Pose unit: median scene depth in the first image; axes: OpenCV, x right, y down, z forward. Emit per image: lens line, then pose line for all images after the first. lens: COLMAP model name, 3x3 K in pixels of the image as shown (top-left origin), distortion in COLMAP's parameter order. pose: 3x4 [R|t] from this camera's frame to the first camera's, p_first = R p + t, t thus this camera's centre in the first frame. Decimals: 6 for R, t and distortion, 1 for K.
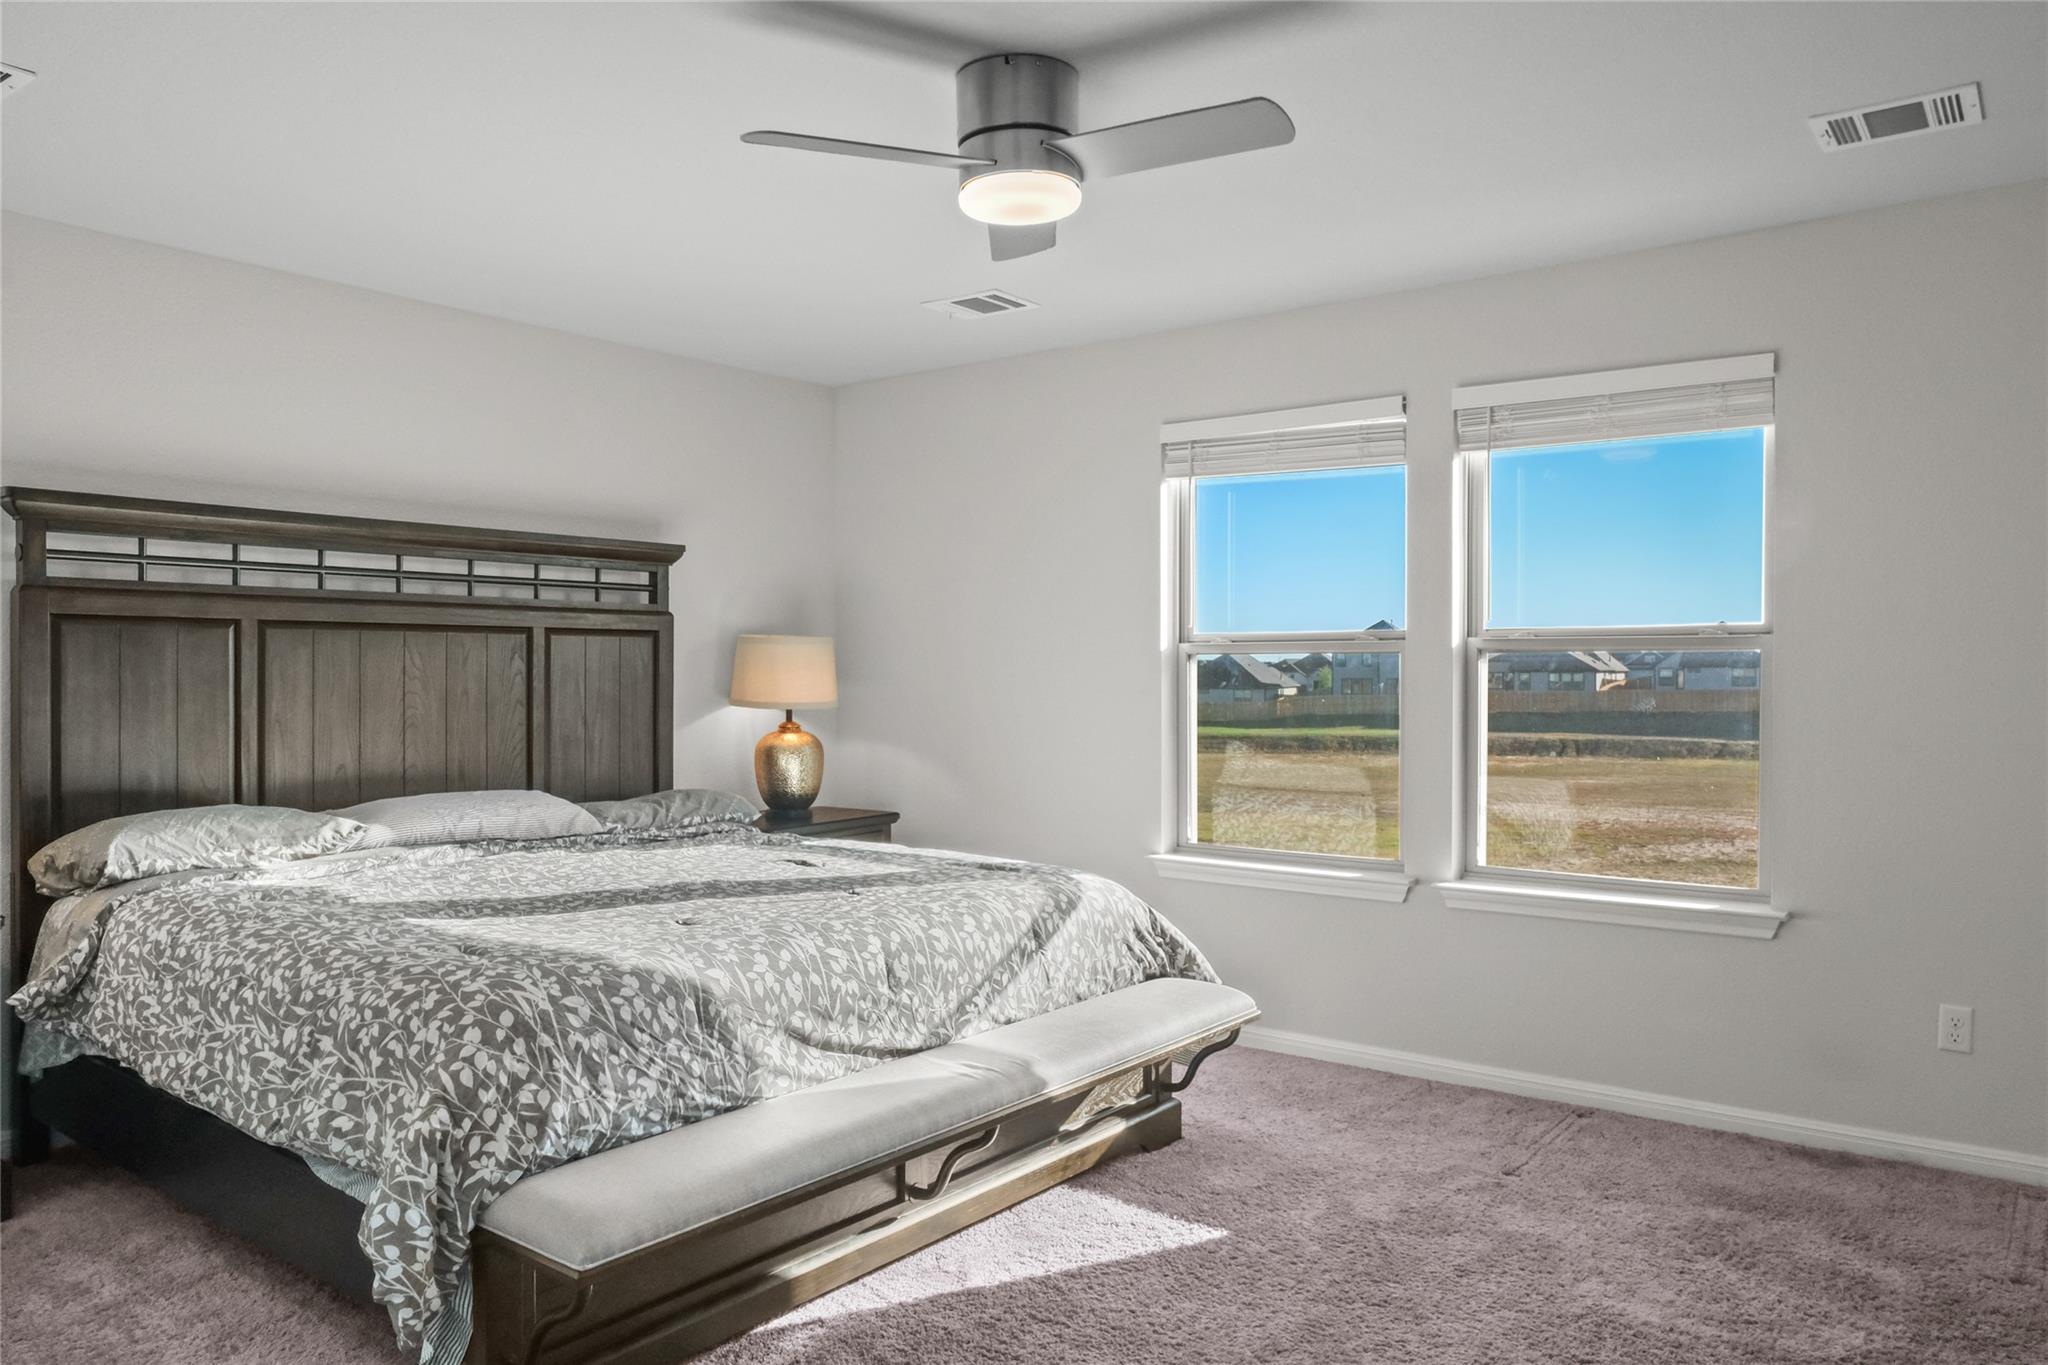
lens RADIAL K [[1422.2, 0, 1032.0], [0, 1422.2, 685.7], [0, 0, 1]] dist [-0.017959, 0.000217]
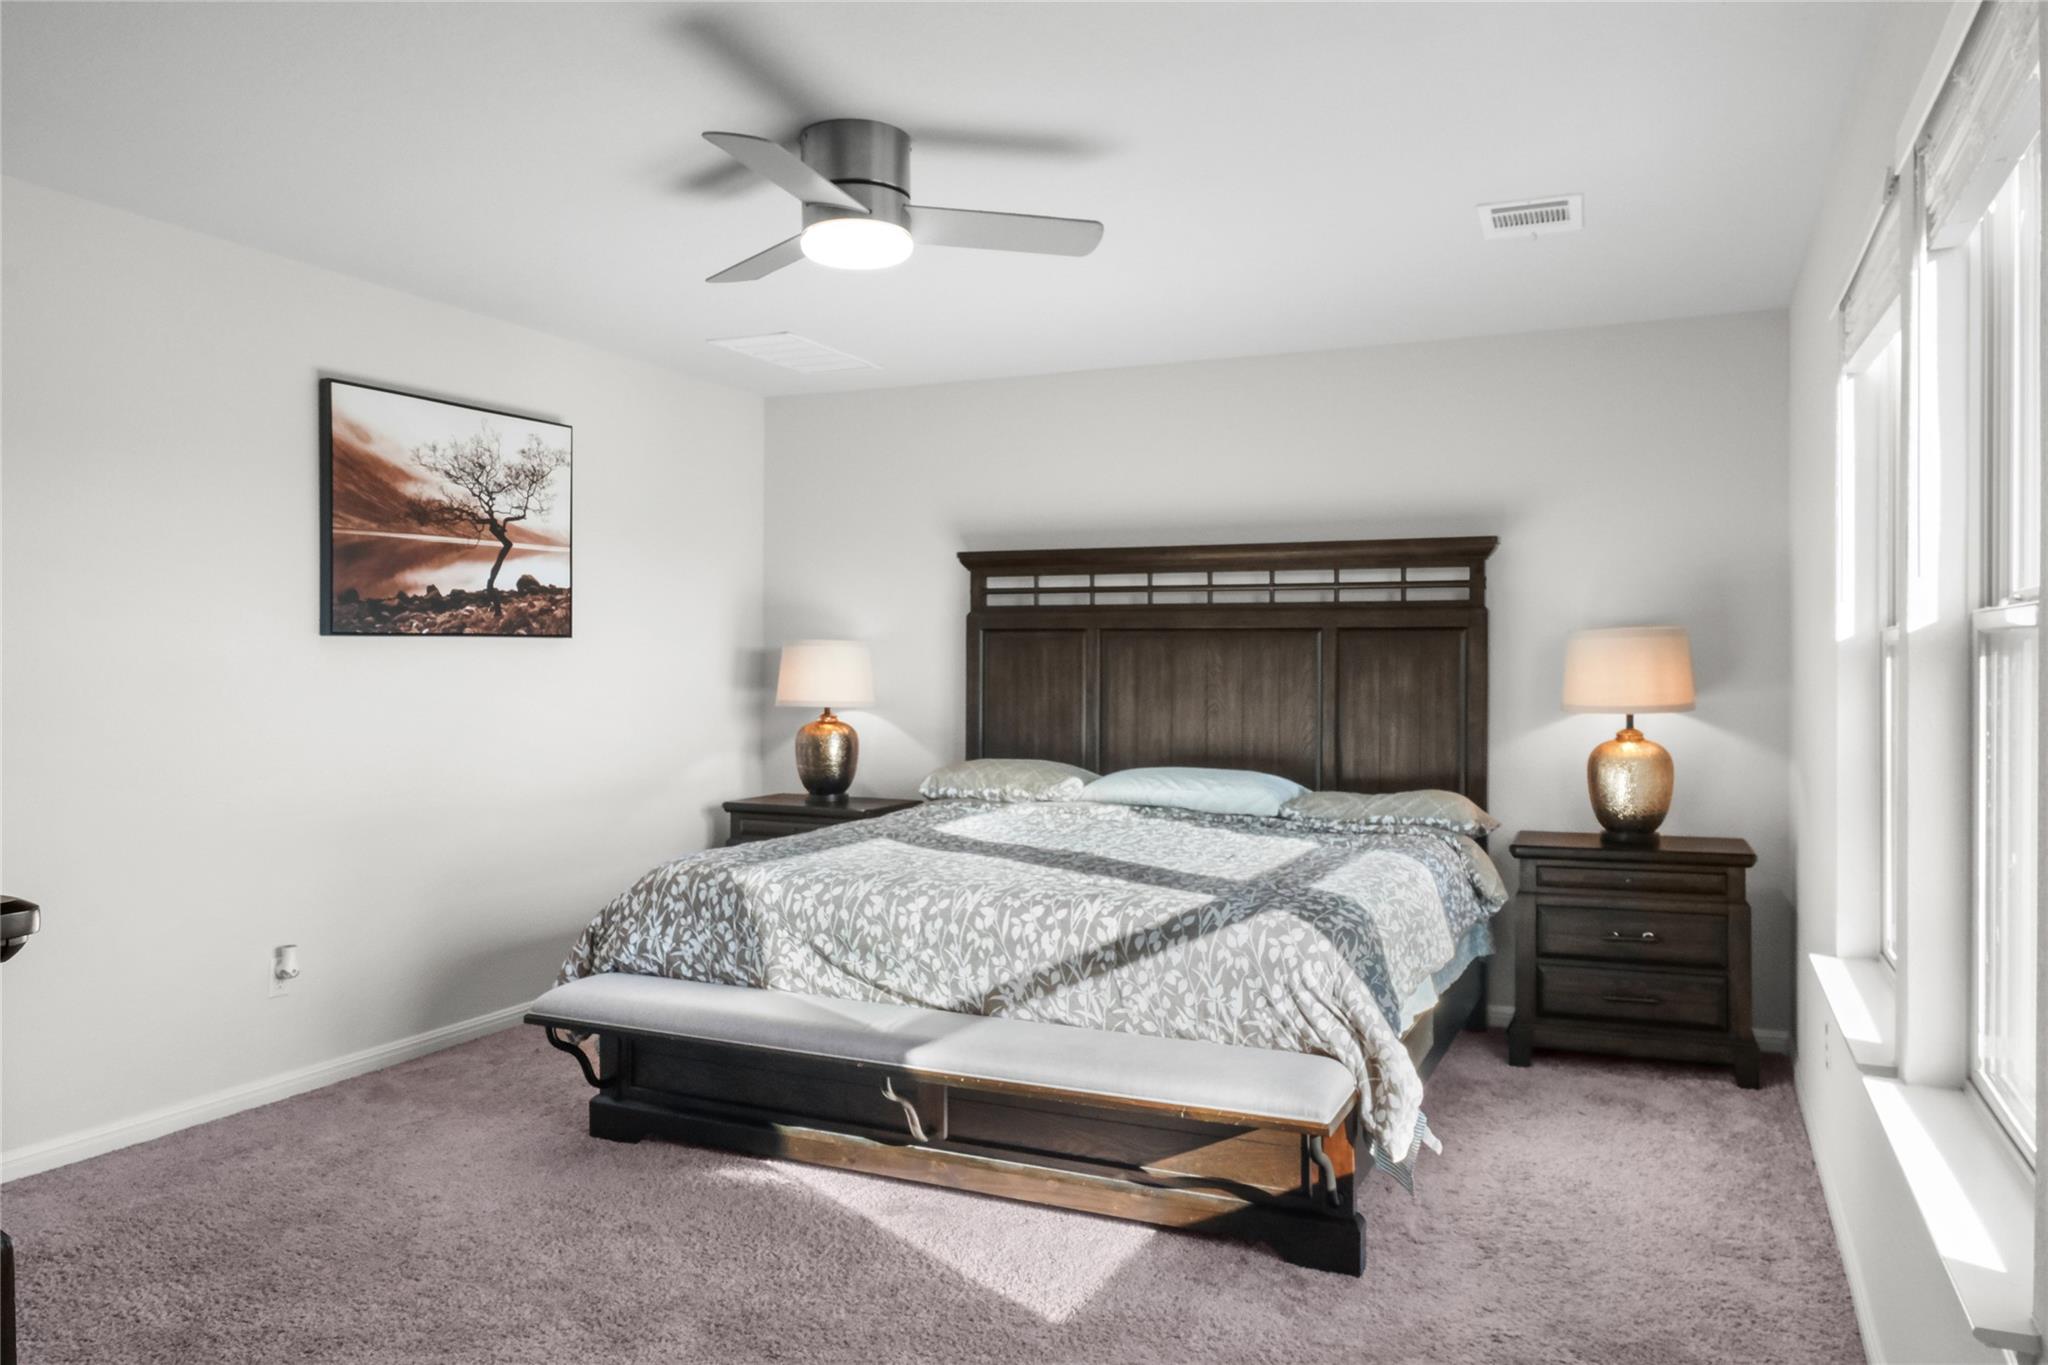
lens RADIAL K [[1422.2, 0, 1024.2], [0, 1422.2, 664.3], [0, 0, 1]] dist [-0.017959, 0.000217]
pose [[0.226893, 0.002547, -0.973916, 1.030996], [-0.013987, 0.999902, -0.000644, -0.014129], [0.973819, 0.013769, 0.226906, 0.813361]]
